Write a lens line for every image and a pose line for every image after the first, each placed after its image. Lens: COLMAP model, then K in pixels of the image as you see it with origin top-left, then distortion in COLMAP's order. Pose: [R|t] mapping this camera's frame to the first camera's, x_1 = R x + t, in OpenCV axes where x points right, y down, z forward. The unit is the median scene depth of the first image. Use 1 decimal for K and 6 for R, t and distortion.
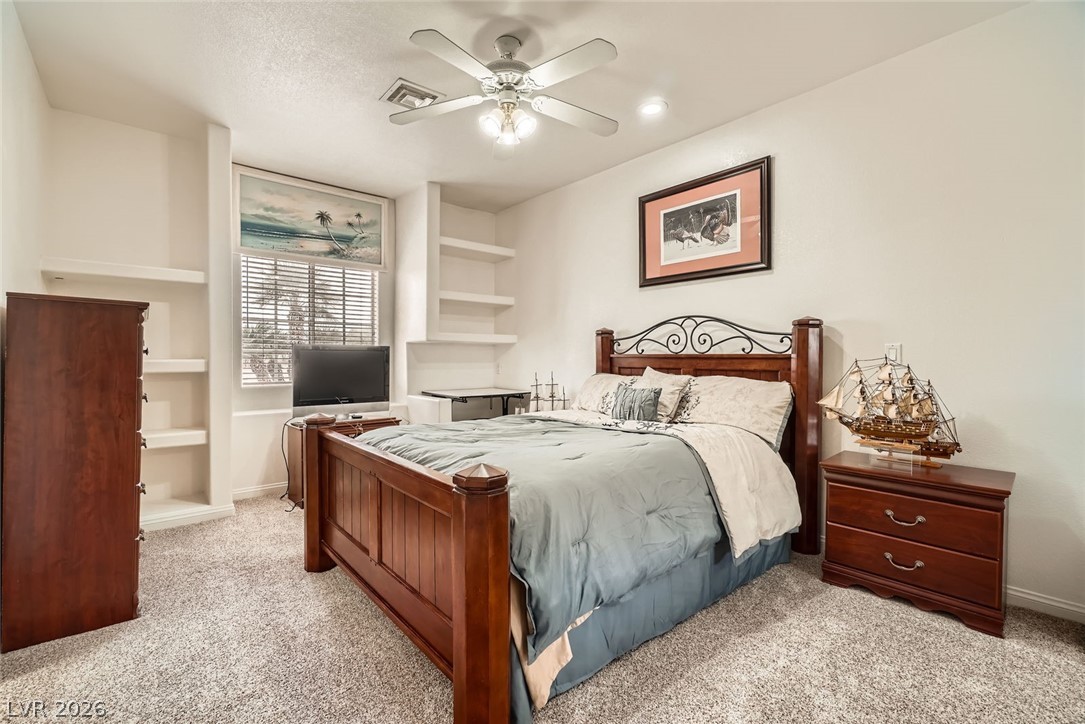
lens RADIAL K [[483.2, 0, 549.8], [0, 483.2, 369.5], [0, 0, 1]] dist [0.001397, 0.000700]
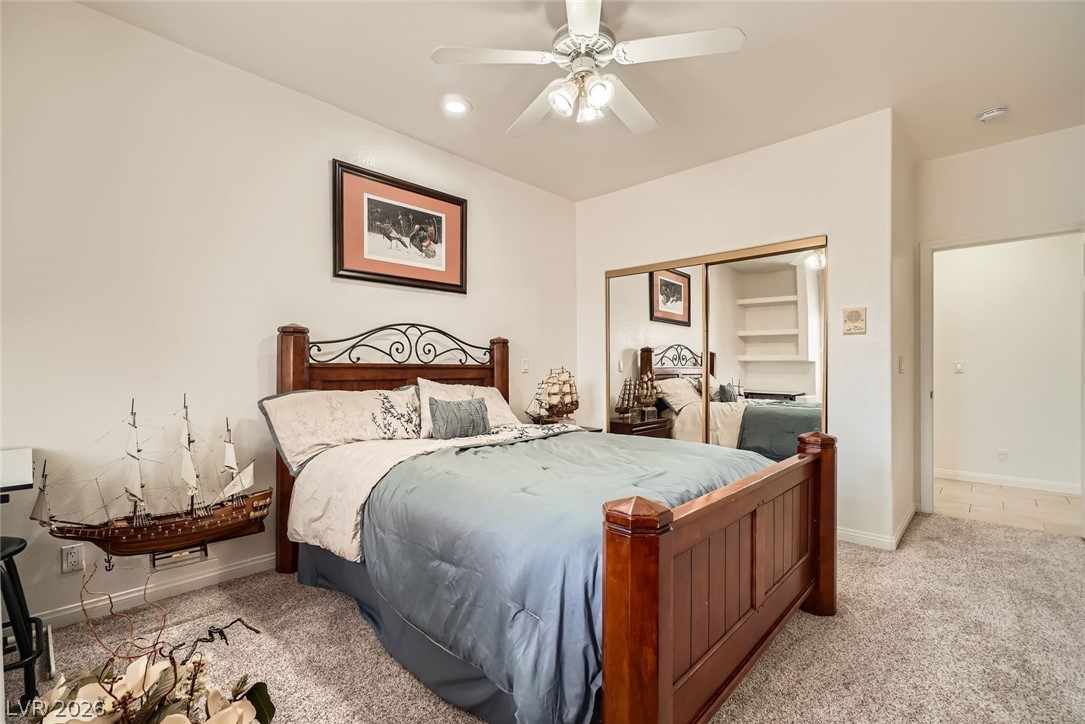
lens RADIAL K [[483.2, 0, 539.9], [0, 483.2, 368.8], [0, 0, 1]] dist [0.001397, 0.000700]
pose [[-0.090684, -0.005026, 0.995867, -0.683813], [0.021705, 0.999740, 0.007022, -0.023471], [-0.995643, 0.022252, -0.090551, 0.839417]]
